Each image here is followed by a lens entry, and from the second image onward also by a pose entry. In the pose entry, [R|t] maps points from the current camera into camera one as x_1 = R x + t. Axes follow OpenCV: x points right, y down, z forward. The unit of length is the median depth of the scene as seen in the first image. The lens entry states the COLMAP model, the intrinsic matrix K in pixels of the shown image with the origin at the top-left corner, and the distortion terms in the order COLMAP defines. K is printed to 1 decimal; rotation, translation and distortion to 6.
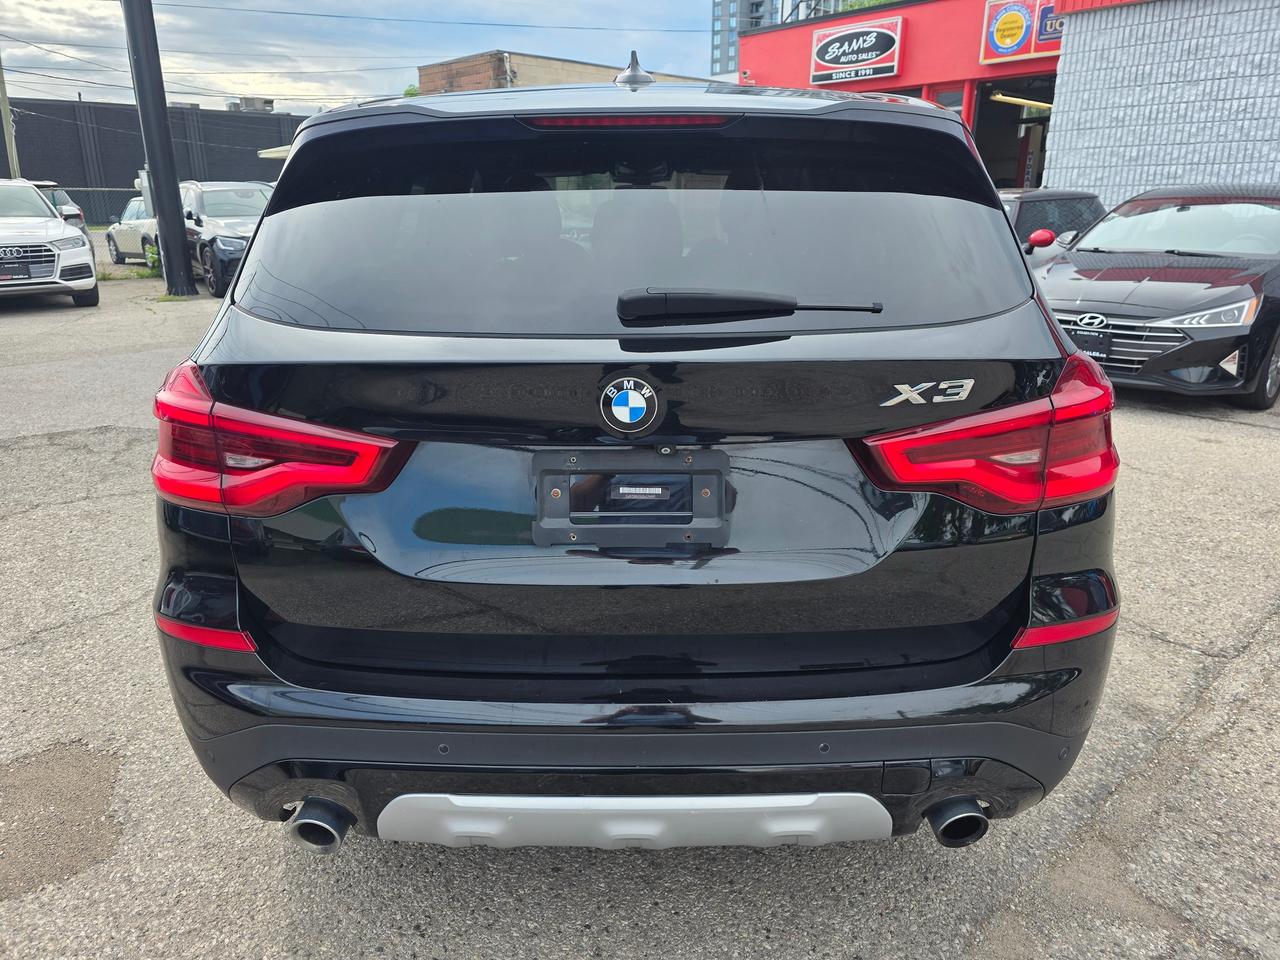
lens RADIAL K [[863.7, 0, 639.1], [0, 863.7, 473.8], [0, 0, 1]] dist [0.051957, -0.052259]
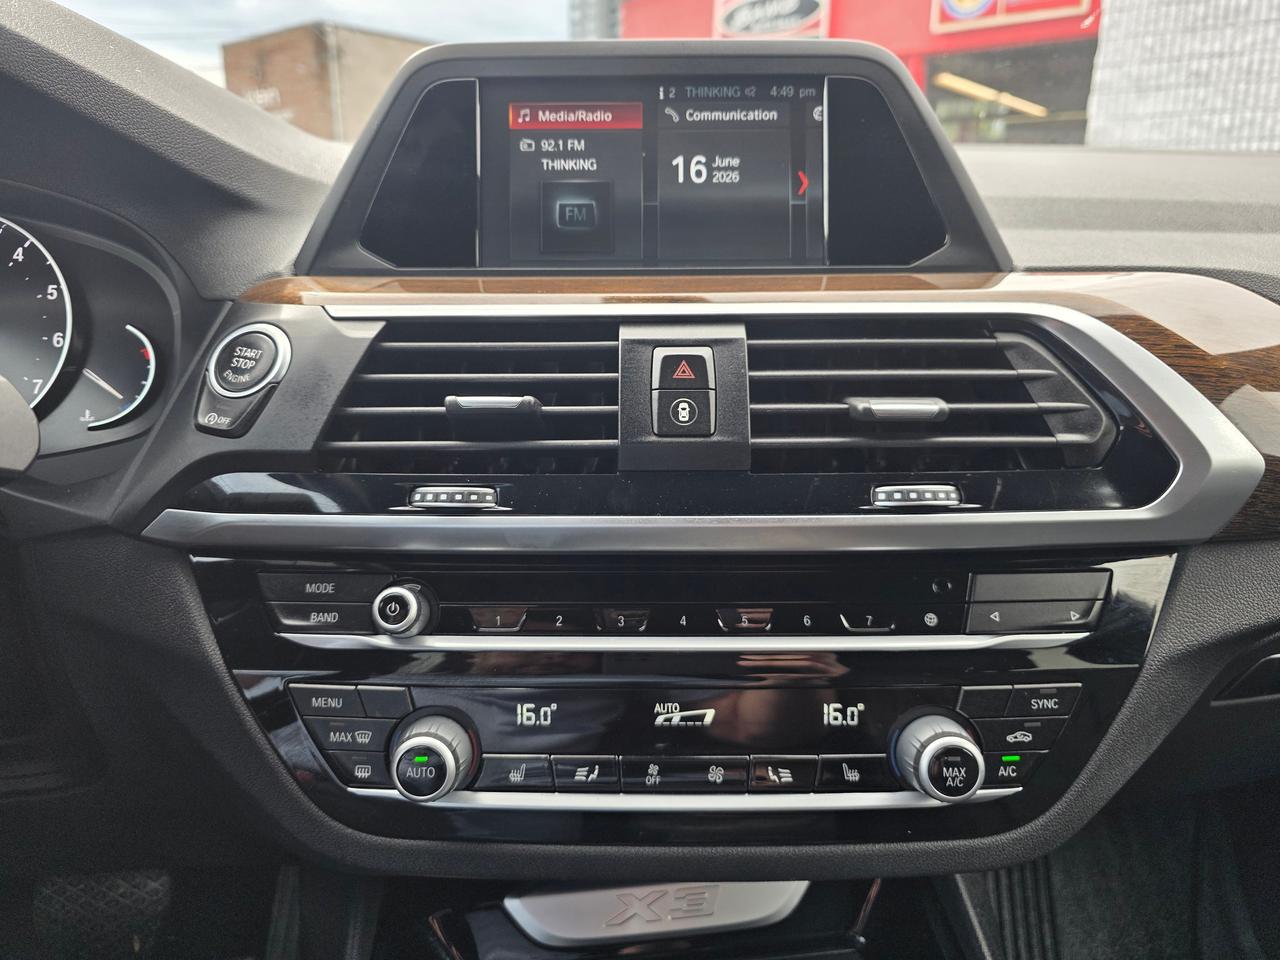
lens RADIAL K [[872.9, 0, 639.0], [0, 872.9, 469.2], [0, 0, 1]] dist [0.049850, -0.056237]
pose [[0.988615, -0.033377, 0.146722, -0.004711], [0.037711, 0.998928, -0.026854, -0.089973], [-0.145668, 0.032082, 0.988813, 0.383354]]
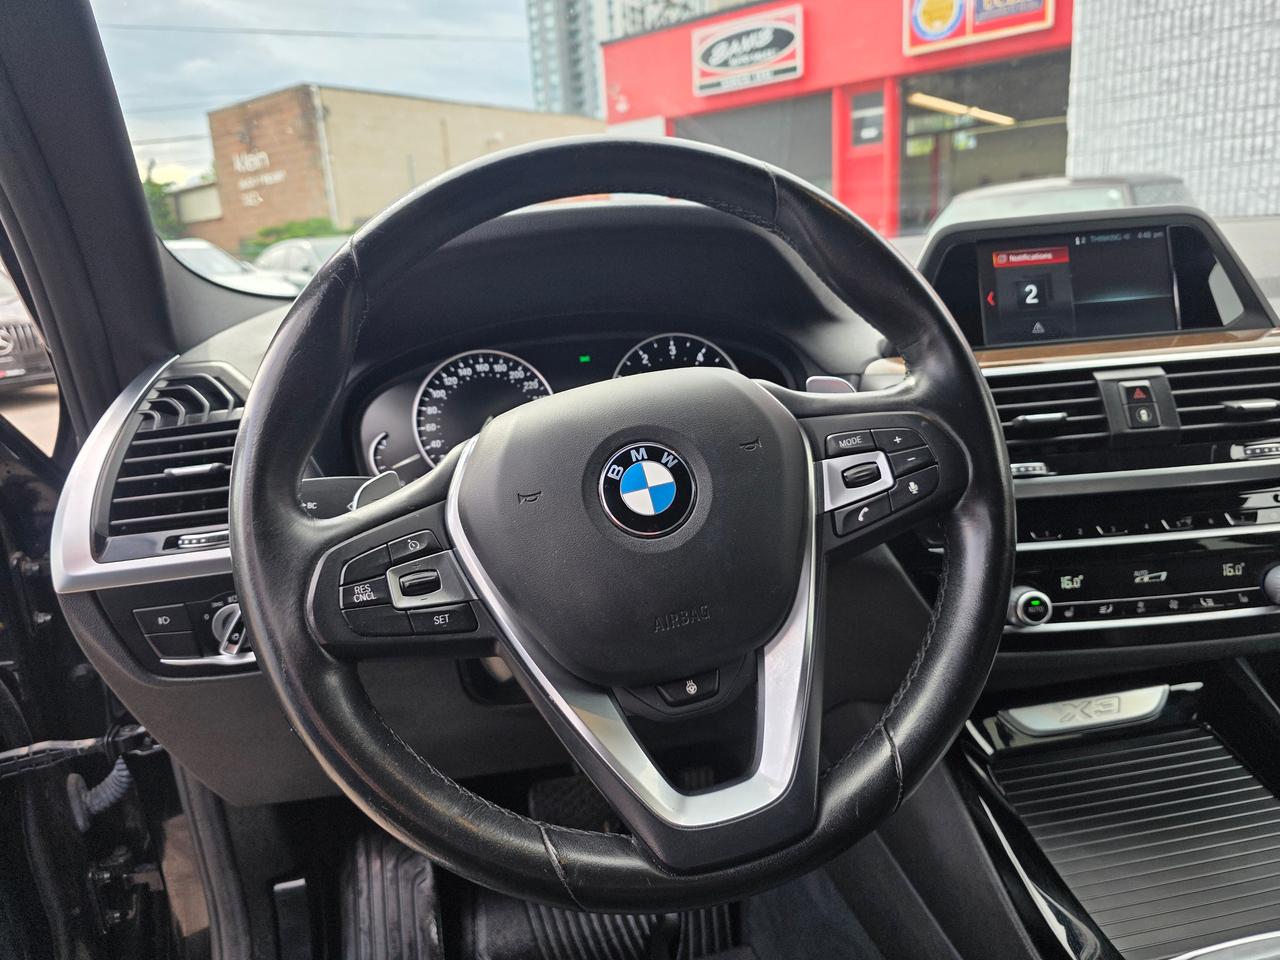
lens RADIAL K [[868.0, 0, 640.0], [0, 868.0, 480.0], [0, 0, 1]] dist [0.043619, -0.049855]
pose [[0.981703, -0.106230, 0.158033, -0.044756], [0.114459, 0.992458, -0.043885, -0.089710], [-0.152179, 0.061170, 0.986458, 0.358912]]
